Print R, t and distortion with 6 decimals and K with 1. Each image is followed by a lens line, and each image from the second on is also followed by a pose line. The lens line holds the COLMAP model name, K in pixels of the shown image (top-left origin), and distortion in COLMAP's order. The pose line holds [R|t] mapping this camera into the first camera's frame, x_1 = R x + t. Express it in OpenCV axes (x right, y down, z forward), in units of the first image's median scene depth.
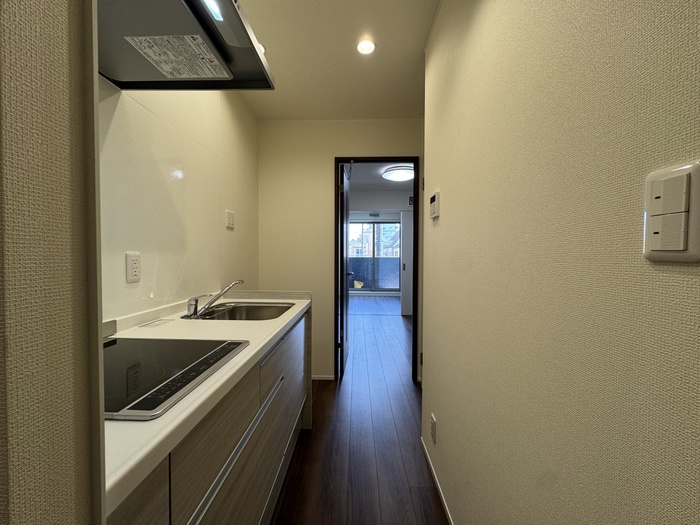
lens RADIAL K [[279.9, 0, 349.8], [0, 279.9, 261.4], [0, 0, 1]] dist [-0.001080, -0.000376]
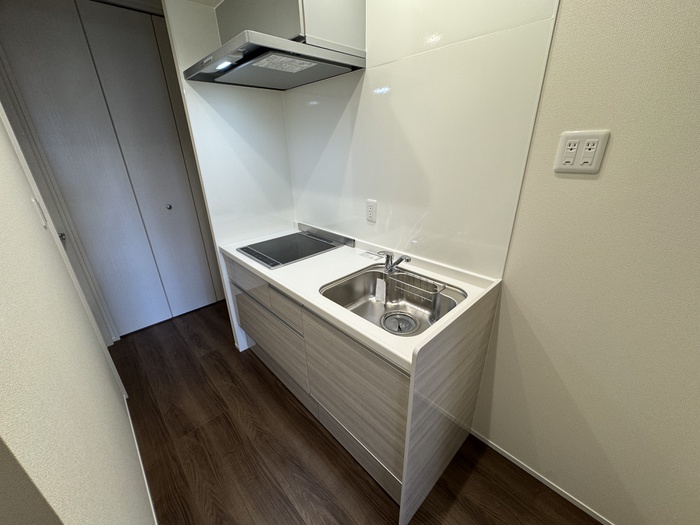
lens RADIAL K [[279.9, 0, 349.8], [0, 279.9, 261.4], [0, 0, 1]] dist [-0.001080, -0.000376]
pose [[-0.698670, 0.284774, -0.656326, 0.270740], [-0.000267, 0.917265, 0.398277, -0.291902], [0.715444, 0.278439, -0.640790, 1.818657]]
